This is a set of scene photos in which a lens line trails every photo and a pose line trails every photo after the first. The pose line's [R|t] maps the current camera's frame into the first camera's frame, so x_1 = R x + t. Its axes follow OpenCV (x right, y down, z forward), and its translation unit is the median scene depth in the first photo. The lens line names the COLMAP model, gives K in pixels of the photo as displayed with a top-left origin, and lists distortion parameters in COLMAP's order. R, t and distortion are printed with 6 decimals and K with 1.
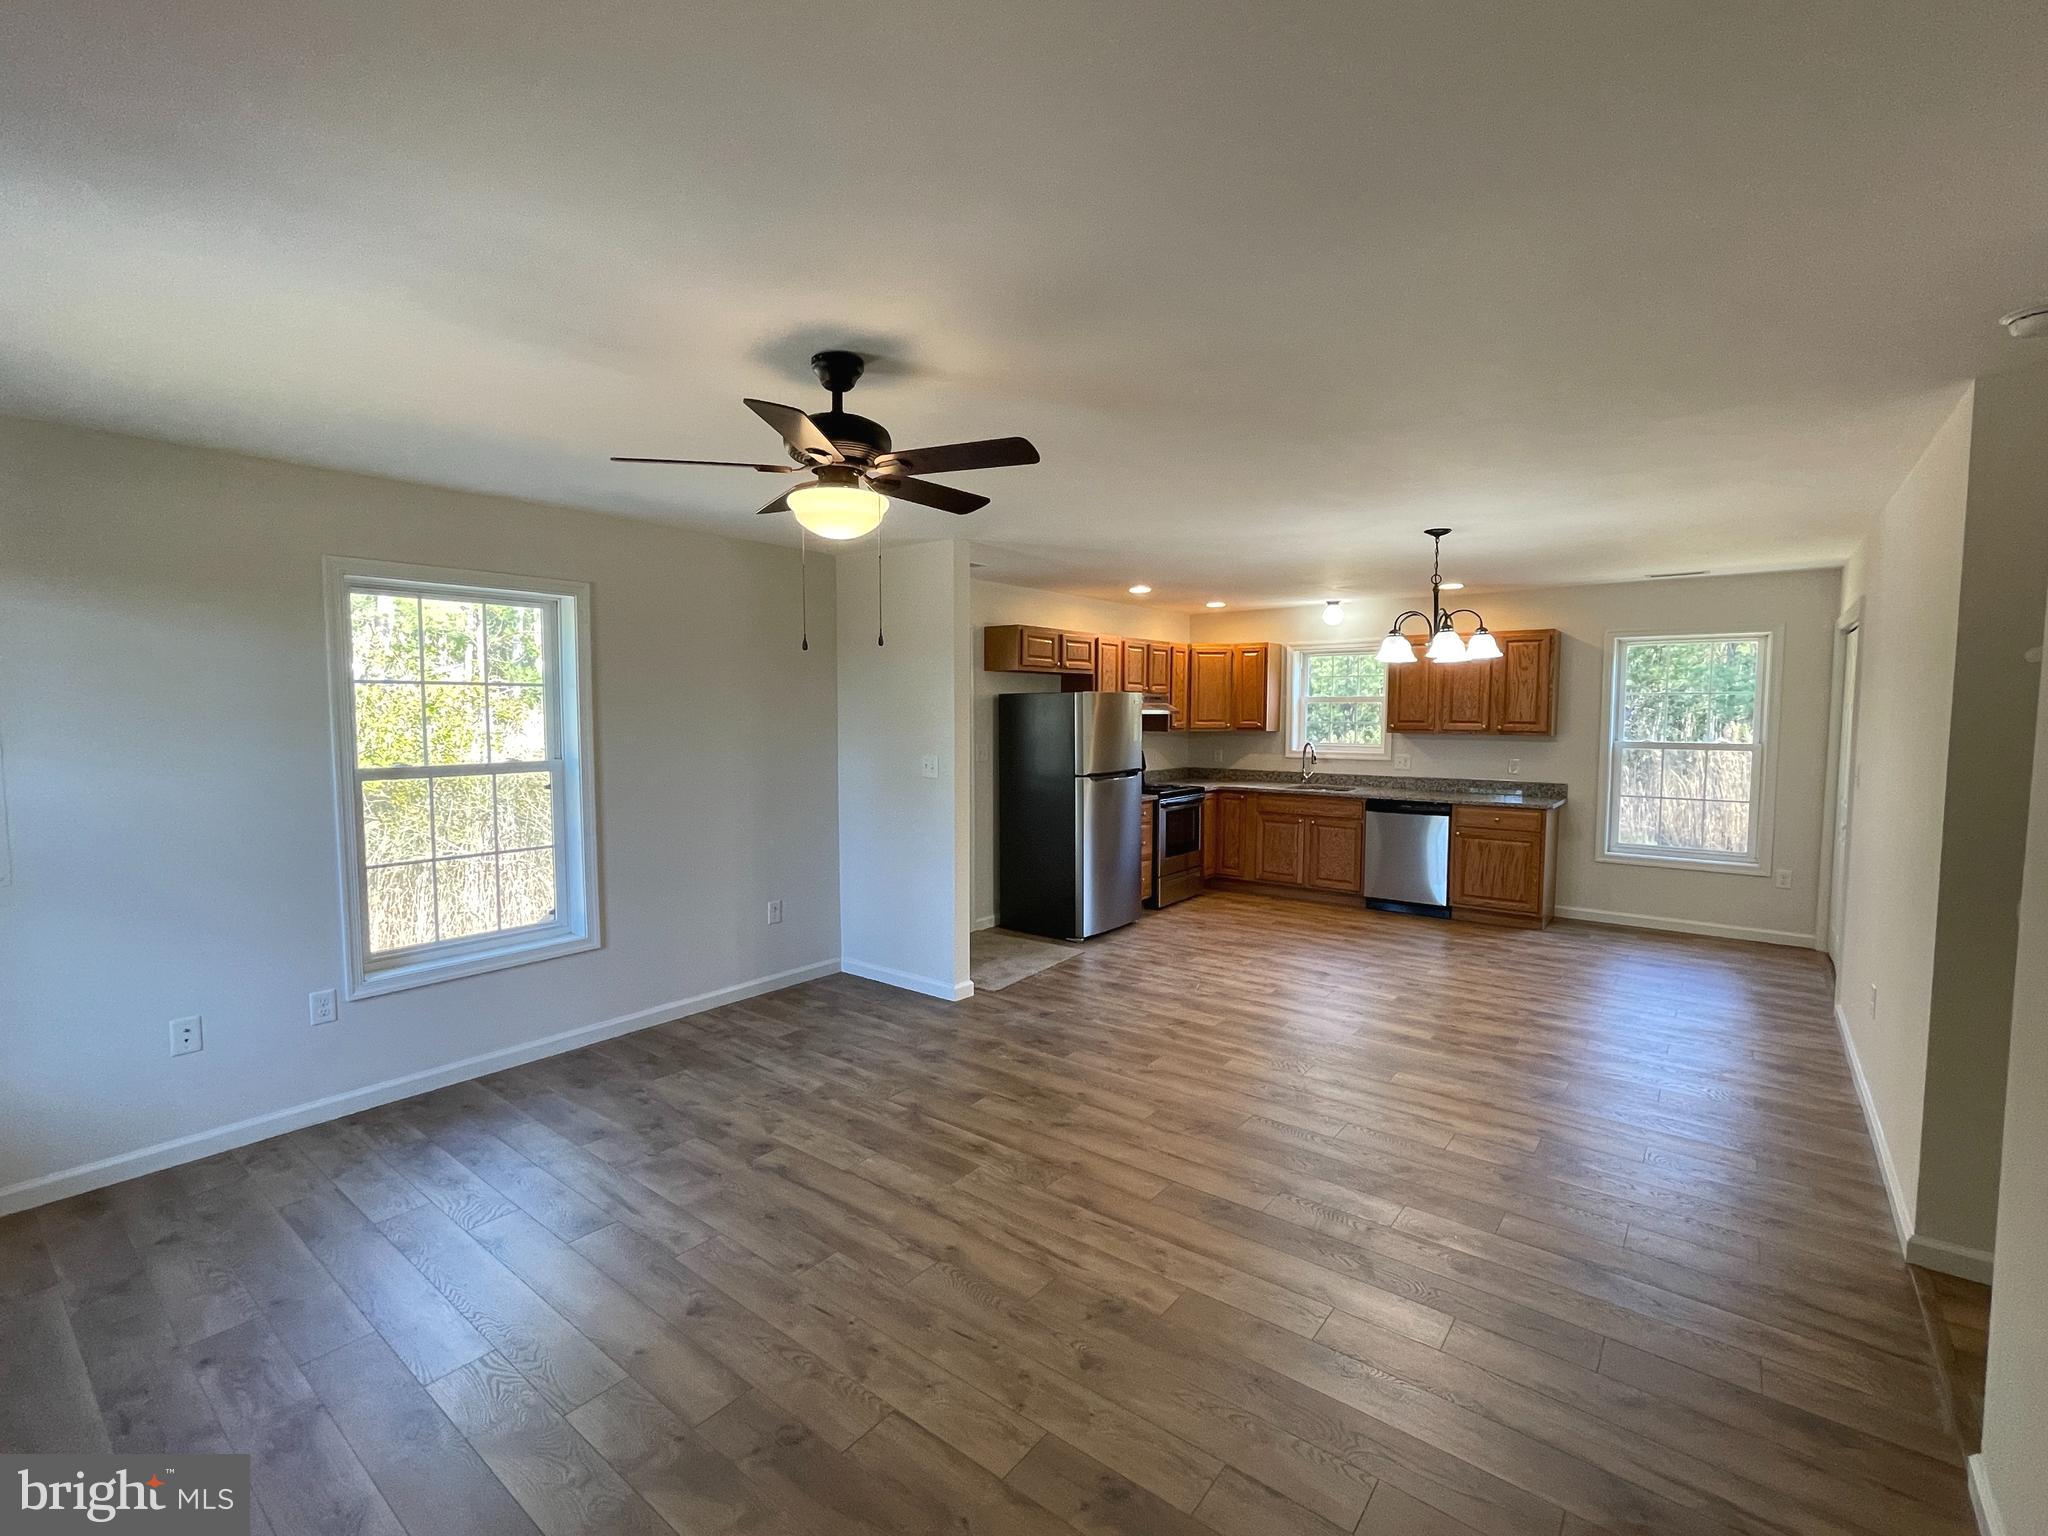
lens RADIAL K [[916.4, 0, 1001.6], [0, 916.4, 770.2], [0, 0, 1]] dist [-0.000569, 0.000039]
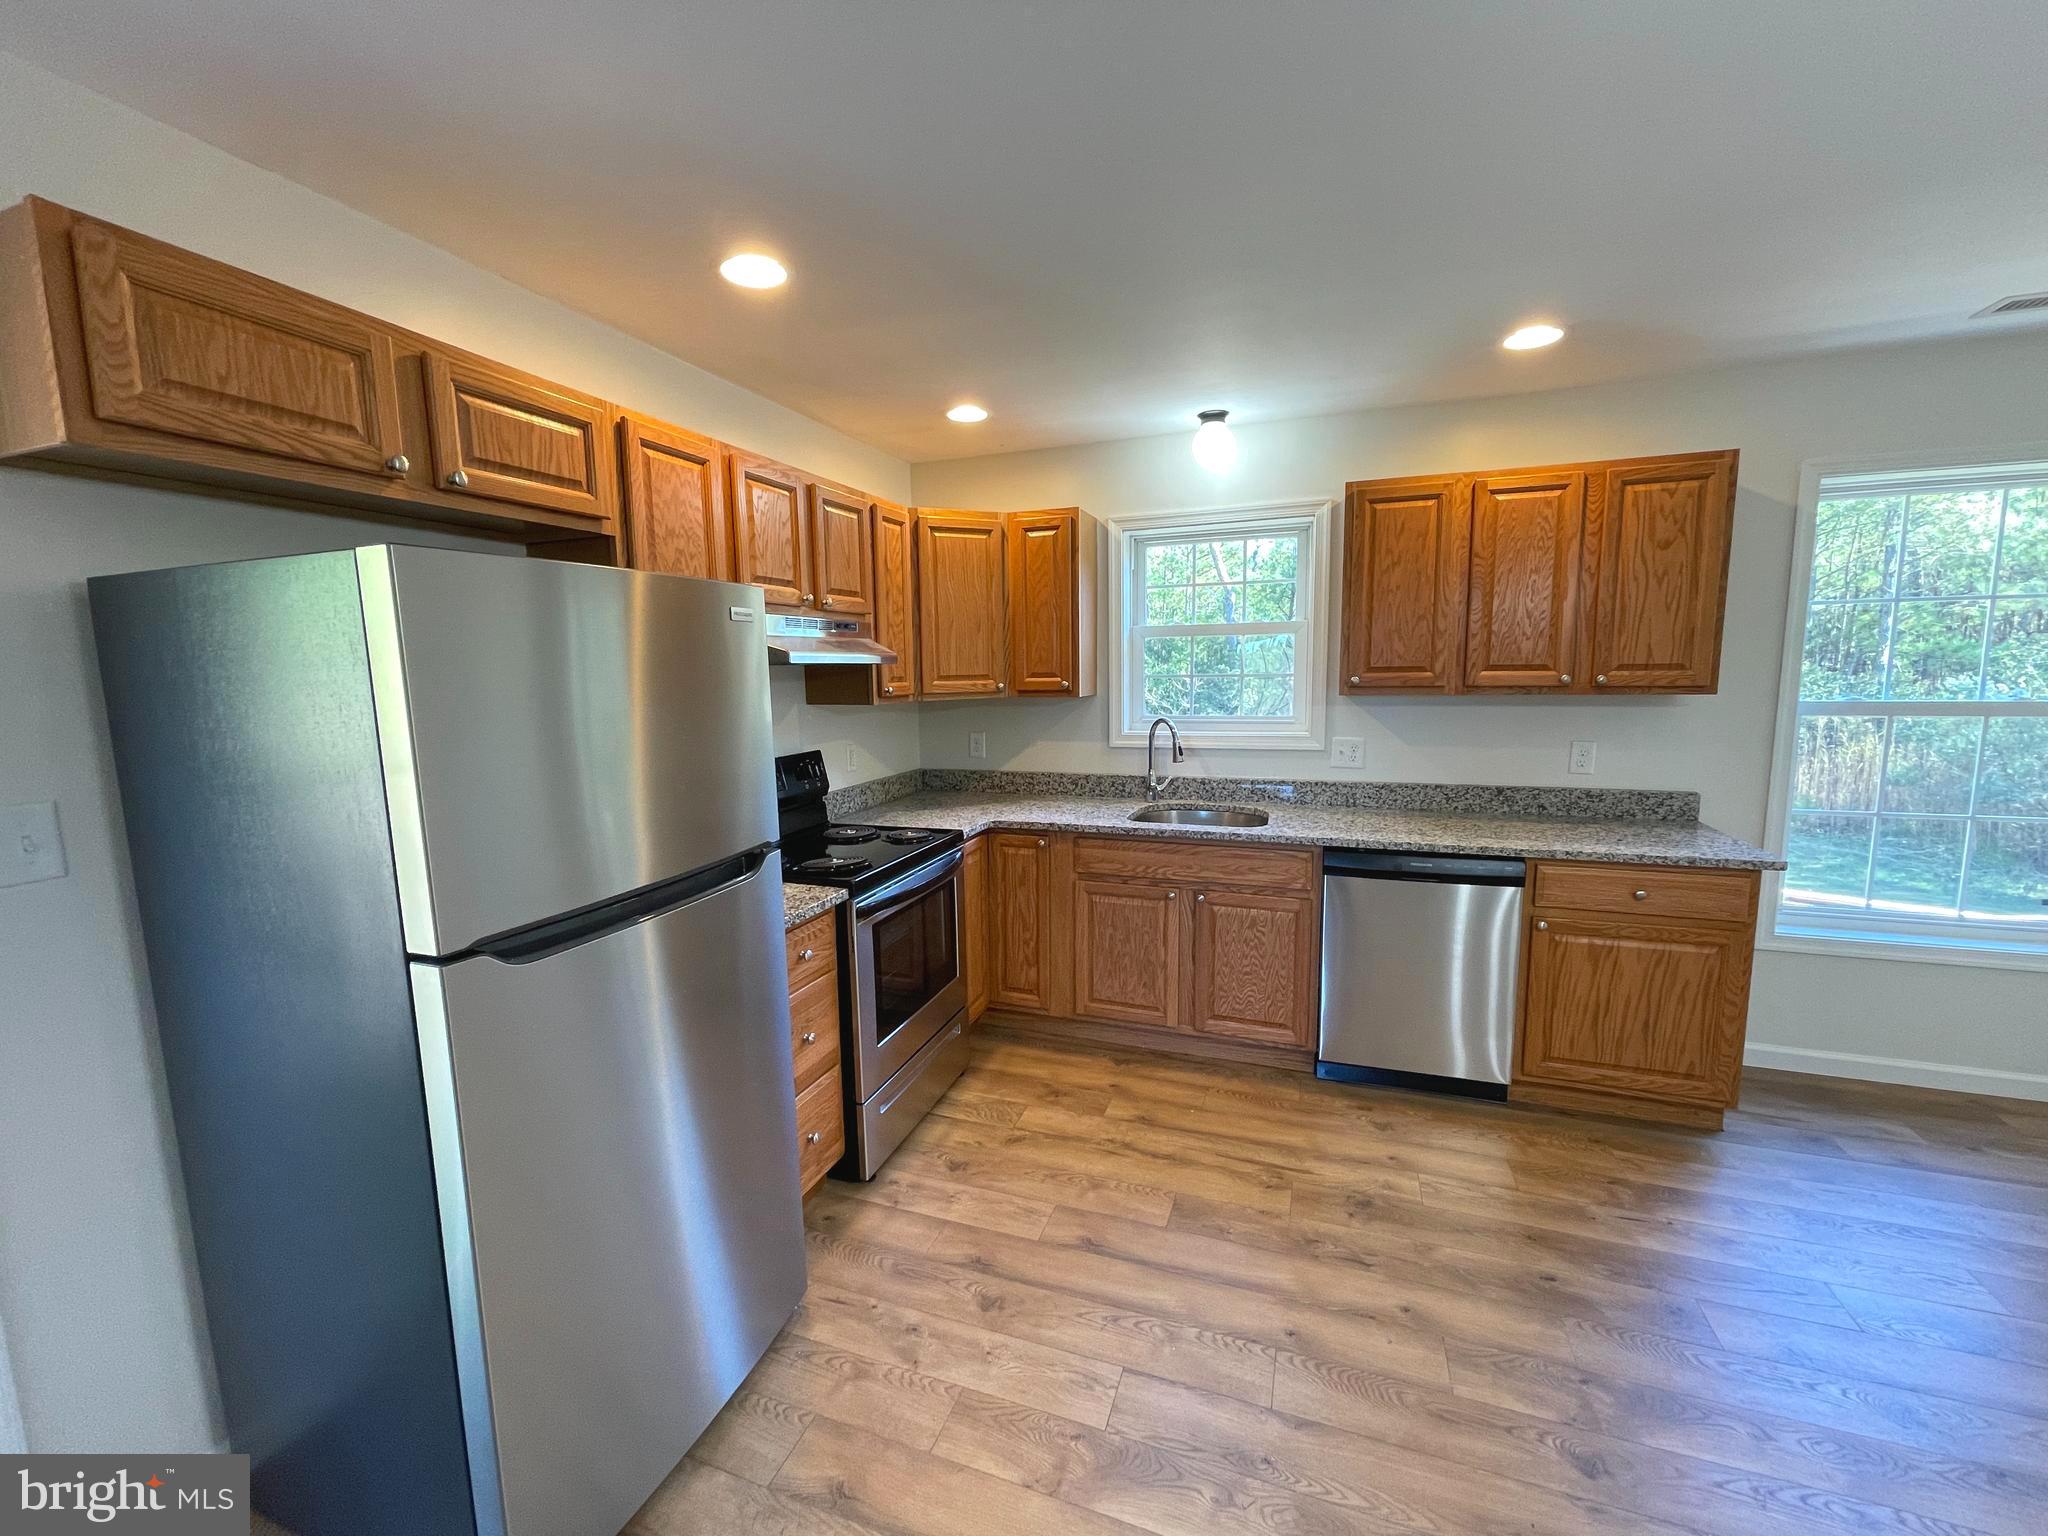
lens RADIAL K [[826.2, 0, 1012.2], [0, 826.2, 770.4], [0, 0, 1]] dist [-0.002005, -0.000046]
pose [[0.948330, -0.056864, 0.312148, 0.171351], [0.039233, 0.997275, 0.062479, -0.047037], [-0.314850, -0.047004, 0.947977, 0.866699]]
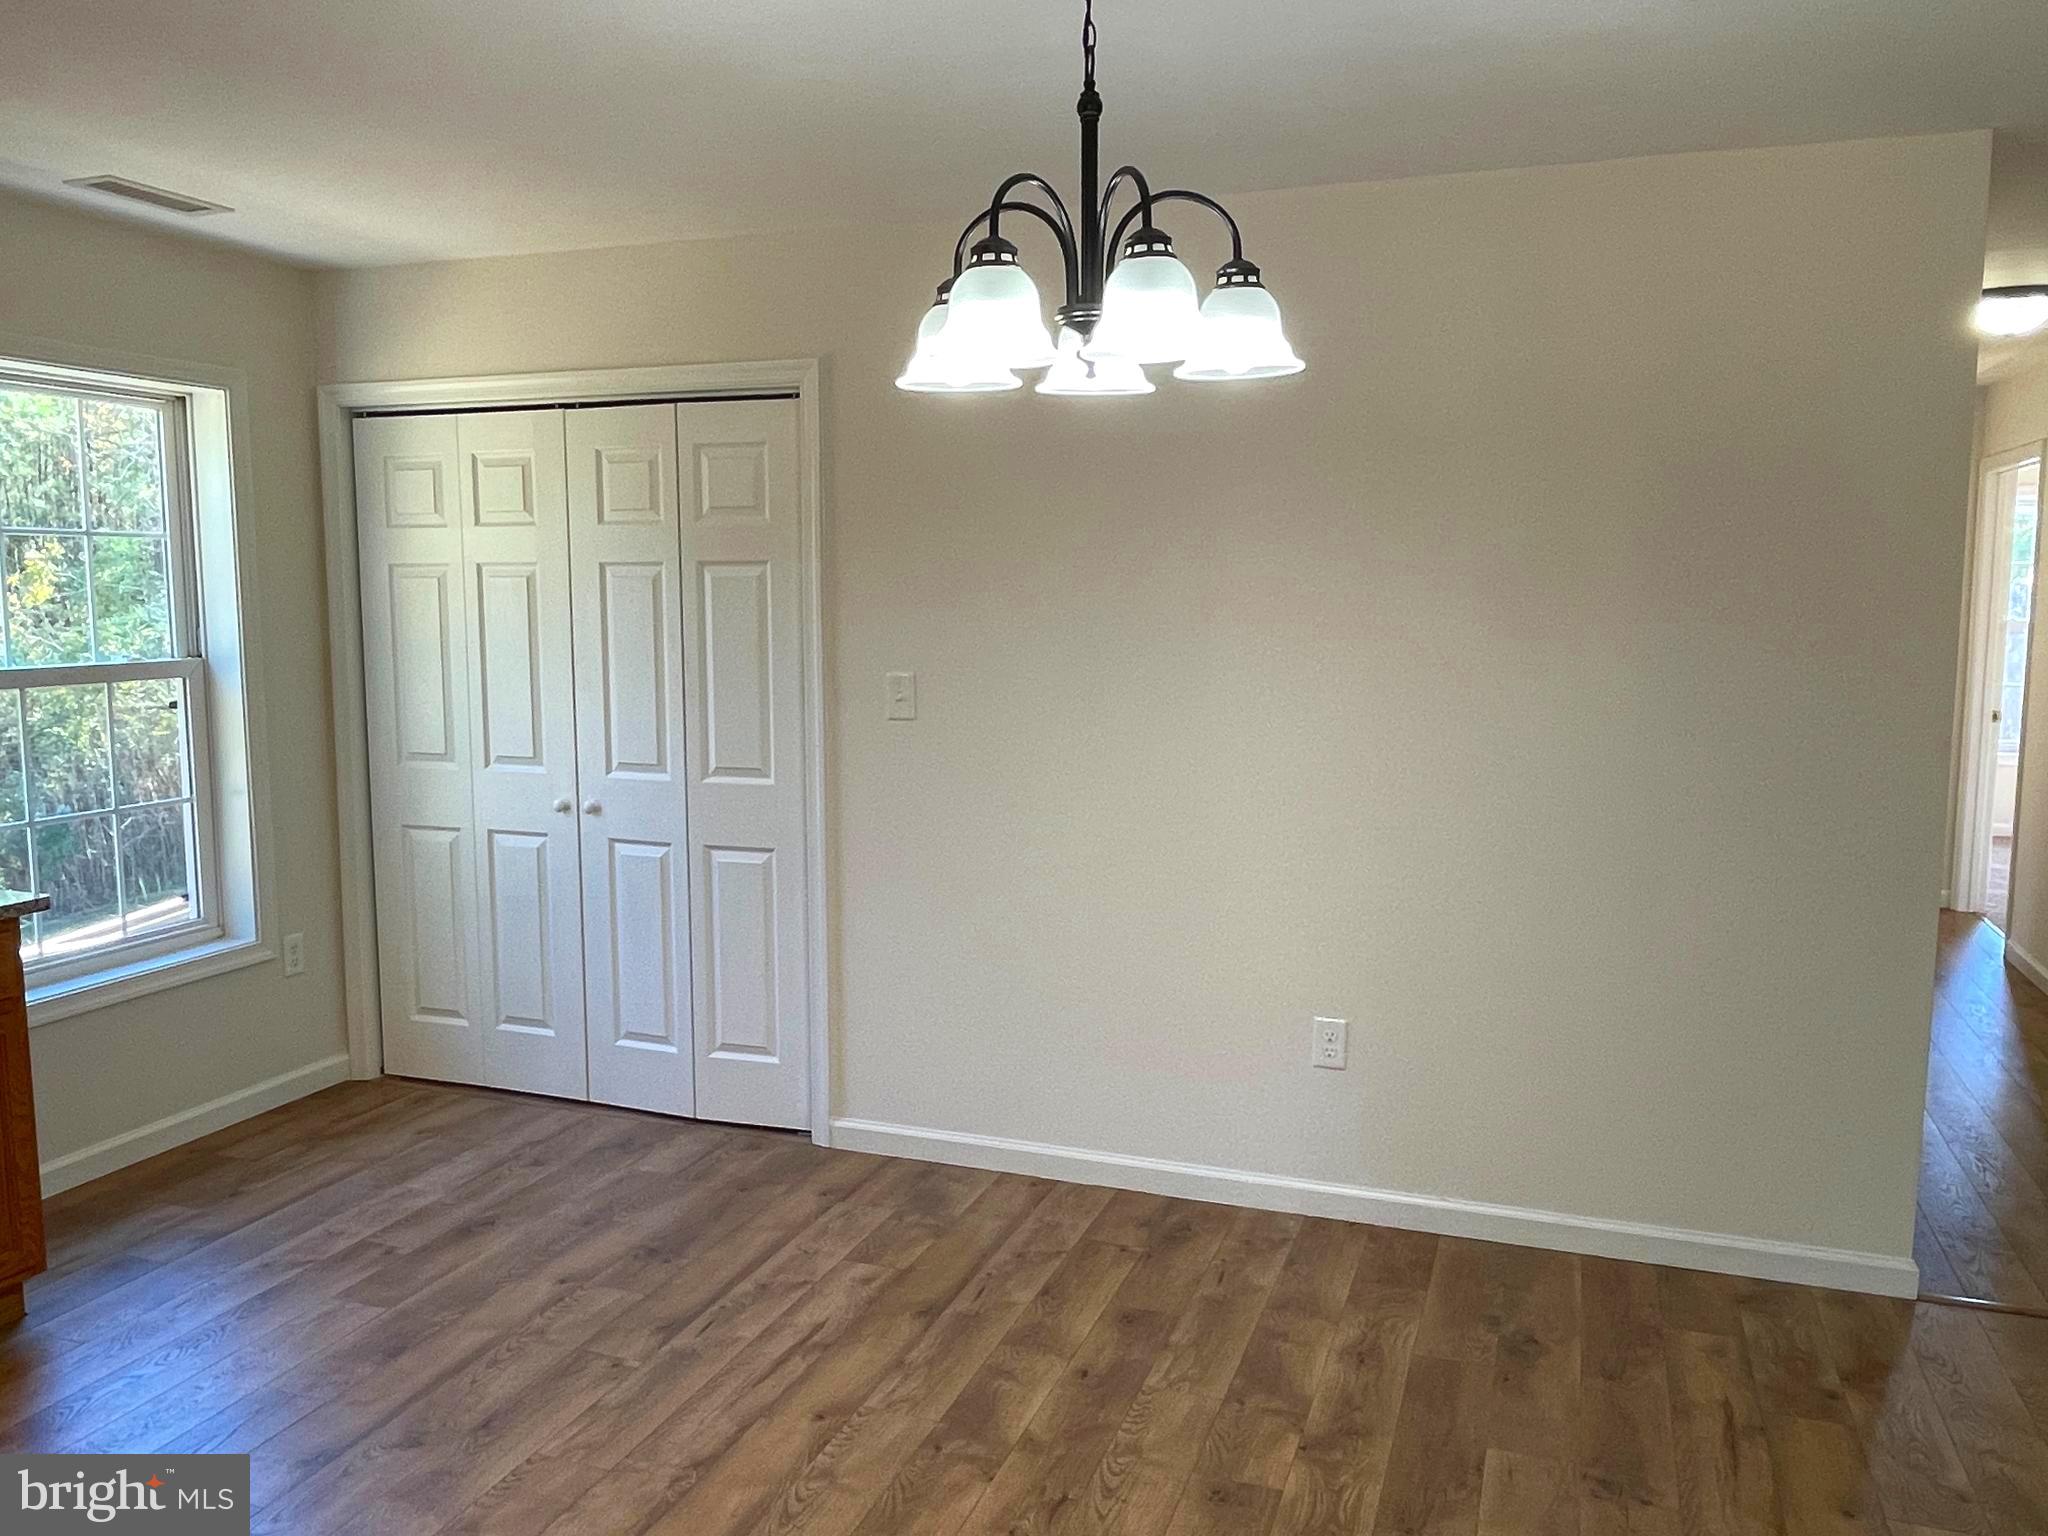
lens RADIAL K [[1561.1, 0, 1024.0], [0, 1561.1, 768.0], [0, 0, 1]] dist [0.004762, -0.003078]
pose [[-0.332908, -0.108723, 0.936671, 0.032159], [0.062854, 0.988563, 0.137085, -0.059114], [-0.940862, 0.104511, -0.322267, 0.987765]]
